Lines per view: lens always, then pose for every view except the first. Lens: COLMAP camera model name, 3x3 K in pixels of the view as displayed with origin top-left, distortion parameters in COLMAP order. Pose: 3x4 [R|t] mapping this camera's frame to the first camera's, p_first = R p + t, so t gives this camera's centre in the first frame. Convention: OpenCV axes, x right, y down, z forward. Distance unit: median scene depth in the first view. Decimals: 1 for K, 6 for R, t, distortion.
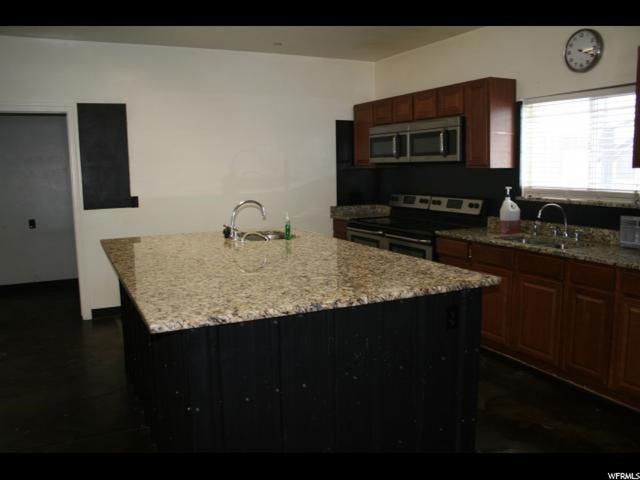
lens RADIAL K [[558.5, 0, 320.0], [0, 558.5, 240.0], [0, 0, 1]] dist [-0.109771, 0.002596]
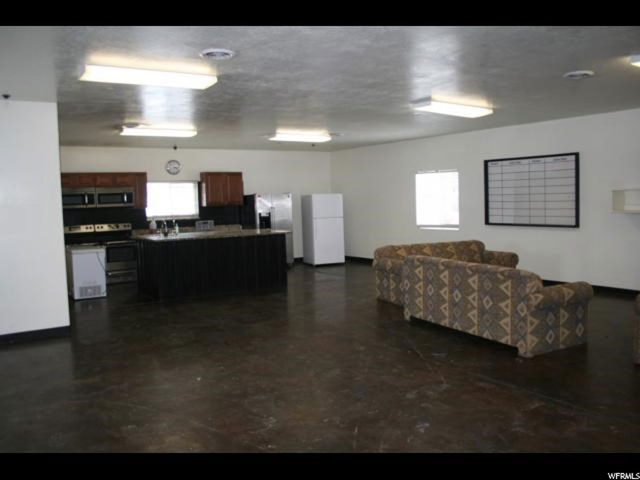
lens RADIAL K [[558.5, 0, 320.0], [0, 558.5, 240.0], [0, 0, 1]] dist [-0.109771, 0.002596]
pose [[-0.133917, -0.044569, 0.989990, -2.000845], [0.165303, 0.983988, 0.066659, -0.025190], [-0.977109, 0.172575, -0.124405, 0.512315]]
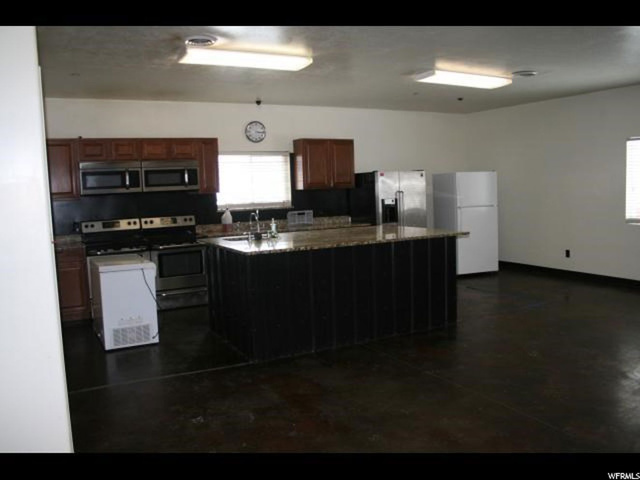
lens RADIAL K [[558.5, 0, 320.0], [0, 558.5, 240.0], [0, 0, 1]] dist [-0.109771, 0.002596]
pose [[-0.045048, -0.075346, 0.996139, -1.208364], [0.169172, 0.982174, 0.081940, -0.069549], [-0.984556, 0.172210, -0.031498, 0.693785]]
